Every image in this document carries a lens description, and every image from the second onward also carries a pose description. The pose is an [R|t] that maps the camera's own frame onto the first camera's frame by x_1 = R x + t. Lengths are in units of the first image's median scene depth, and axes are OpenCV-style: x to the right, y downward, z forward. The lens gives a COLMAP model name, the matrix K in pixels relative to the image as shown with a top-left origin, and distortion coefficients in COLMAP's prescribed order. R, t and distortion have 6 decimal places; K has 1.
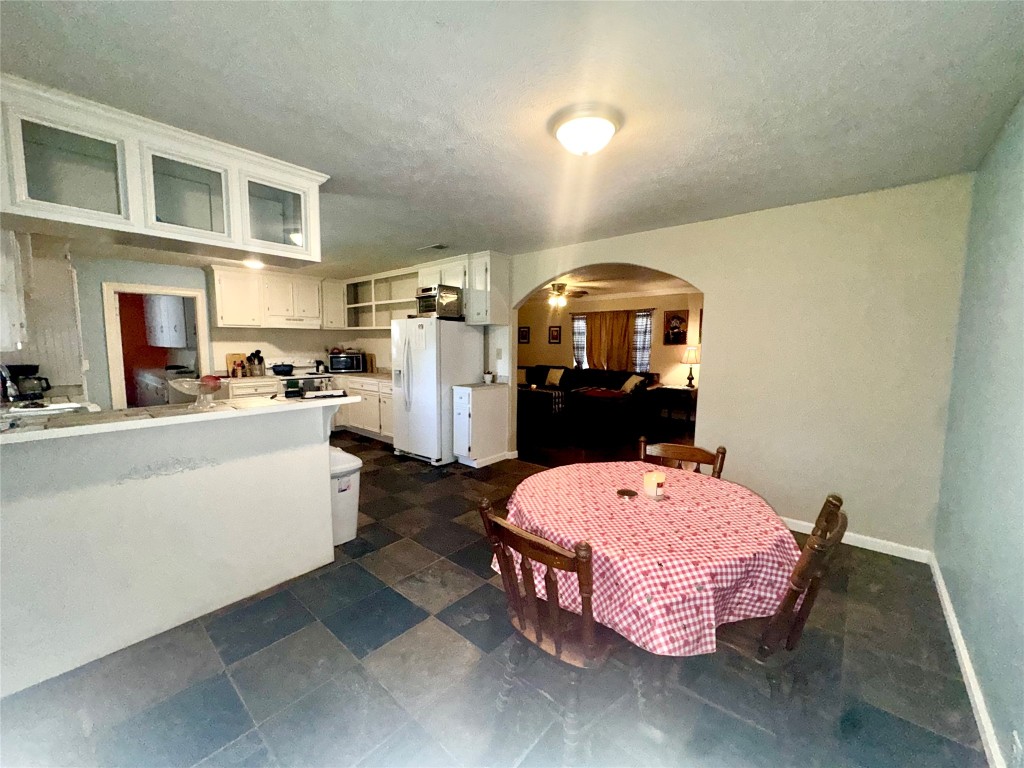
lens RADIAL K [[408.8, 0, 511.6], [0, 408.8, 382.5], [0, 0, 1]] dist [-0.003200, 0.000436]
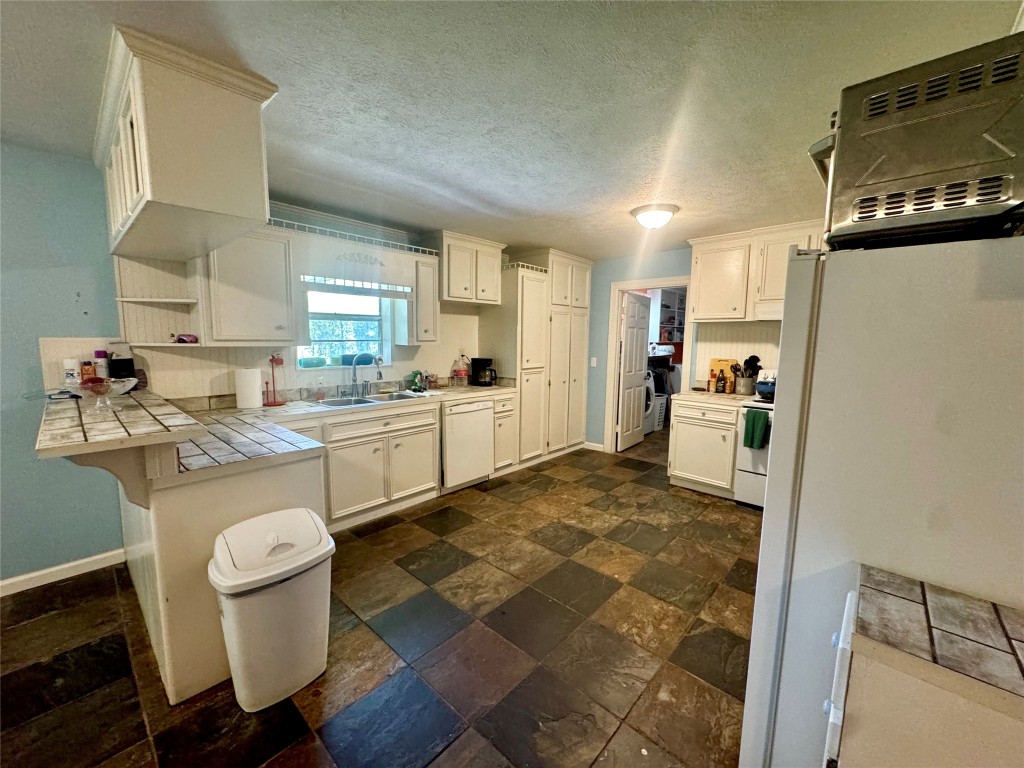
lens RADIAL K [[408.8, 0, 511.6], [0, 408.8, 382.5], [0, 0, 1]] dist [-0.003200, 0.000436]
pose [[-0.024081, 0.108415, -0.993814, 0.043173], [-0.109490, 0.987836, 0.110416, -0.066157], [0.993696, 0.111472, -0.011918, 0.619761]]
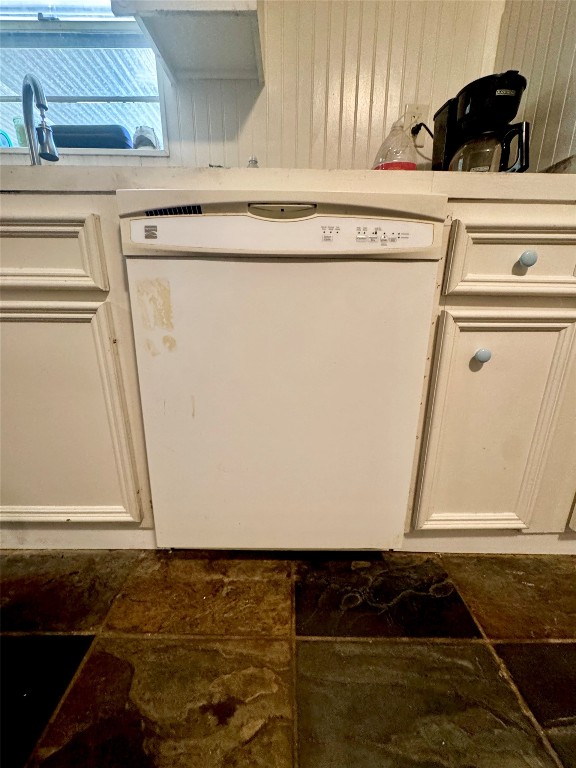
lens RADIAL K [[306.6, 0, 289.0], [0, 306.6, 382.8], [0, 0, 1]] dist [-0.003200, 0.000436]
pose [[-0.751494, 0.175140, -0.636068, -0.498964], [-0.075871, 0.934781, 0.347029, 0.054520], [0.655363, 0.309049, -0.689194, 0.633734]]
